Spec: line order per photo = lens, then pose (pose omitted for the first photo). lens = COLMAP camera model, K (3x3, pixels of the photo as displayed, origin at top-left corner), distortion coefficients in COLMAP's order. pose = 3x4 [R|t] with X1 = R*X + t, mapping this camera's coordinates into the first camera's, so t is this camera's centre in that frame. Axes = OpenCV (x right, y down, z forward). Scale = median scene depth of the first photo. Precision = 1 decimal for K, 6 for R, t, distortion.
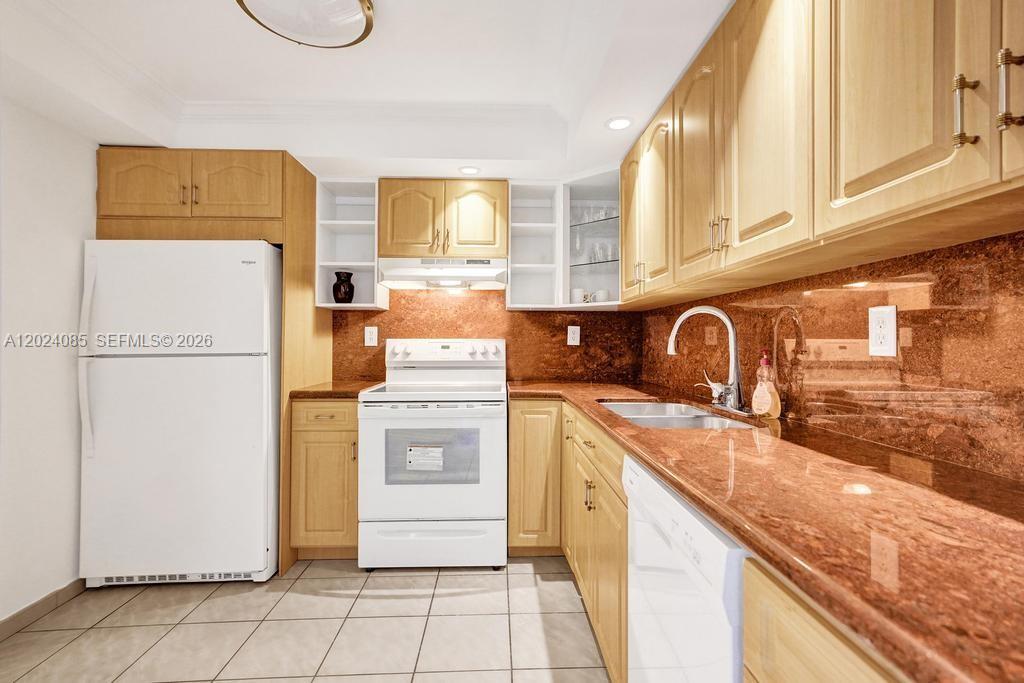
lens RADIAL K [[469.7, 0, 519.7], [0, 469.7, 331.6], [0, 0, 1]] dist [-0.000027, 0.004928]
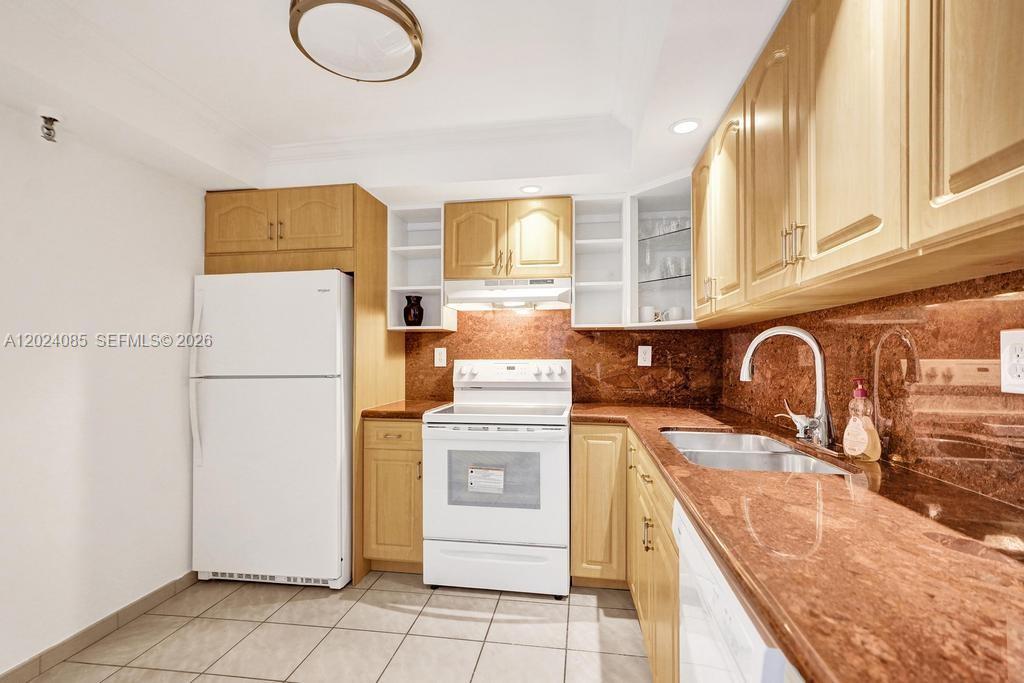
lens RADIAL K [[464.8, 0, 513.9], [0, 464.8, 347.6], [0, 0, 1]] dist [-0.000716, 0.006893]
pose [[0.980640, -0.006085, -0.195727, 0.055562], [0.006450, 0.999978, 0.001230, -0.015328], [0.195715, -0.002469, 0.980658, 0.043717]]
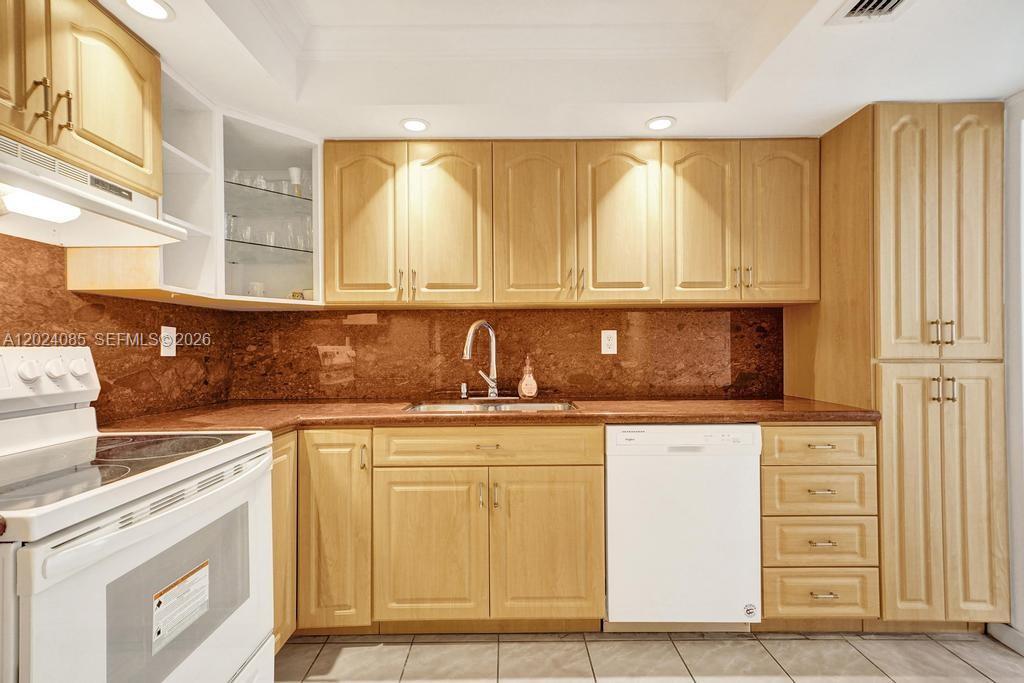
lens RADIAL K [[463.9, 0, 514.9], [0, 463.9, 342.3], [0, 0, 1]] dist [-0.002539, 0.004026]
pose [[0.037474, 0.006817, 0.999274, -0.688457], [-0.013262, 0.999892, -0.006324, 0.010118], [-0.999210, -0.013016, 0.037561, 0.700204]]
